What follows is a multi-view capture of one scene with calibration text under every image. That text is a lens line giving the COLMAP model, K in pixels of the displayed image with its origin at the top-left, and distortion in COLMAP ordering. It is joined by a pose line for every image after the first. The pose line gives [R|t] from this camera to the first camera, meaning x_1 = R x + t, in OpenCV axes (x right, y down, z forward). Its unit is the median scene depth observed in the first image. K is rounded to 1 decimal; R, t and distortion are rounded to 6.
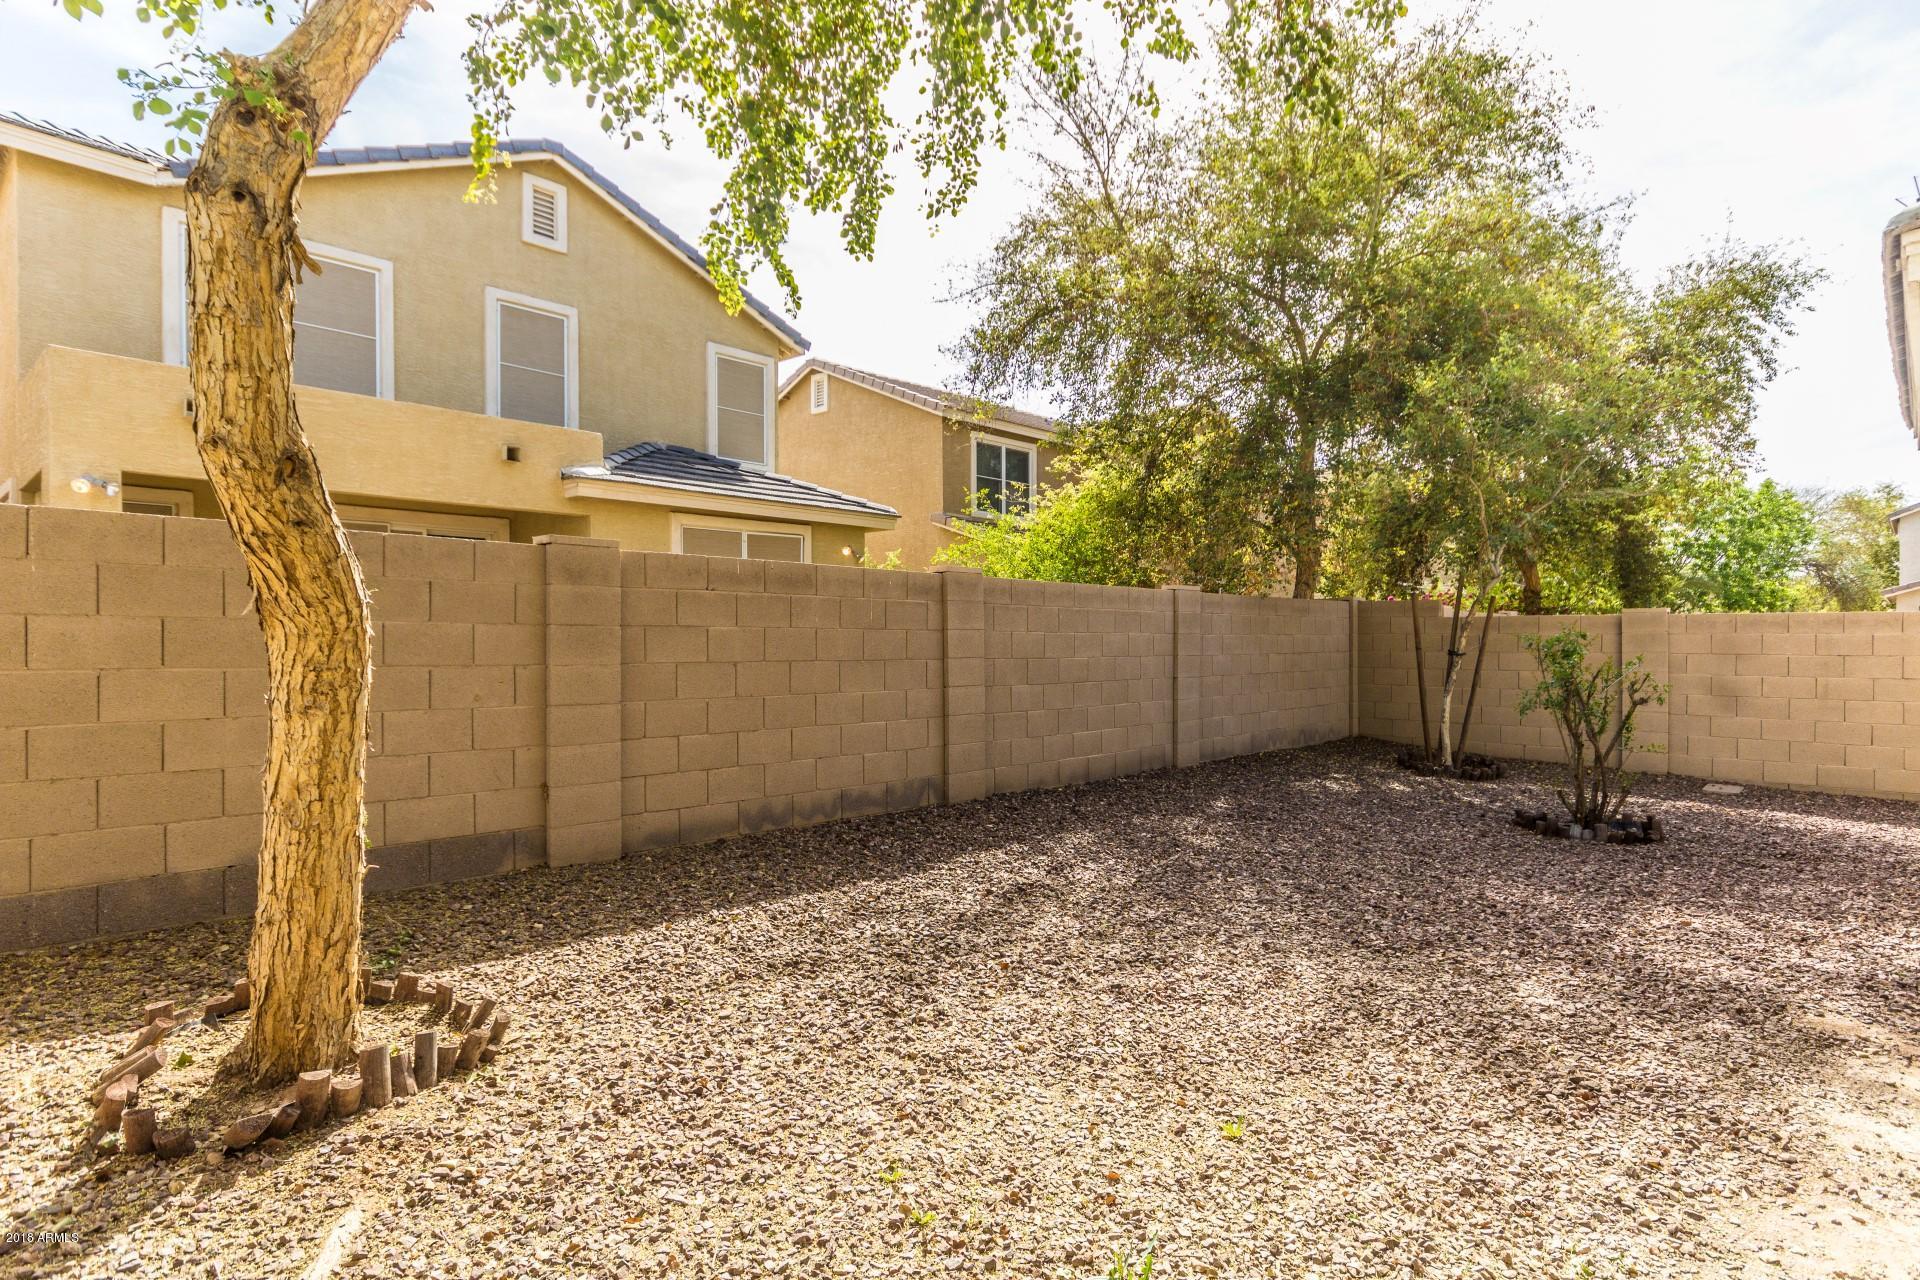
lens RADIAL K [[1015.7, 0, 960.0], [0, 1015.7, 640.0], [0, 0, 1]] dist [0.002936, 0.000304]
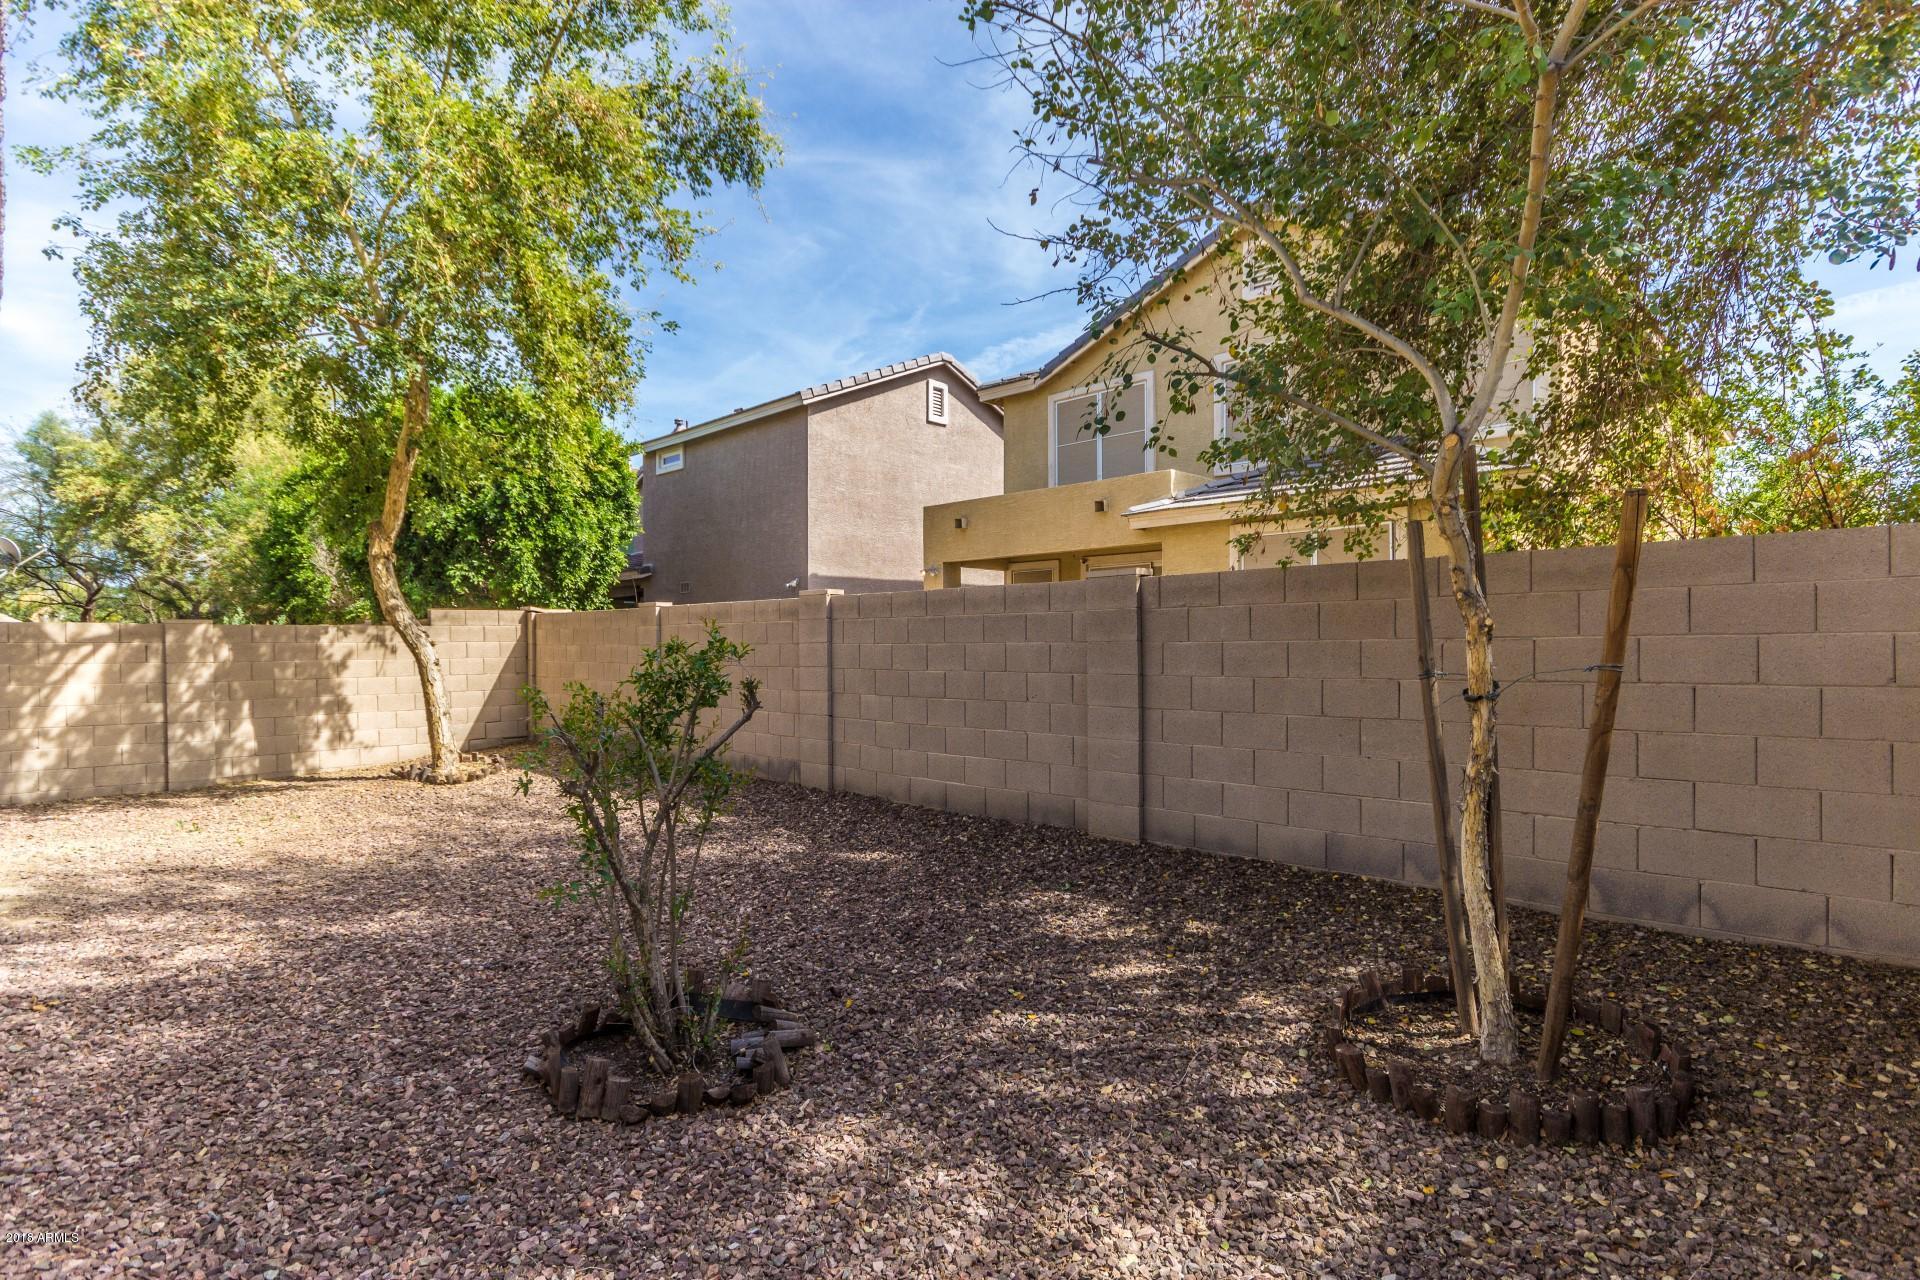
lens RADIAL K [[960.7, 0, 960.0], [0, 960.7, 640.0], [0, 0, 1]] dist [0.001472, 0.000333]
pose [[-0.052875, -0.010080, -0.998550, 1.315648], [-0.002359, 0.999948, -0.009969, 0.000510], [0.998598, 0.001829, -0.052896, 1.465965]]
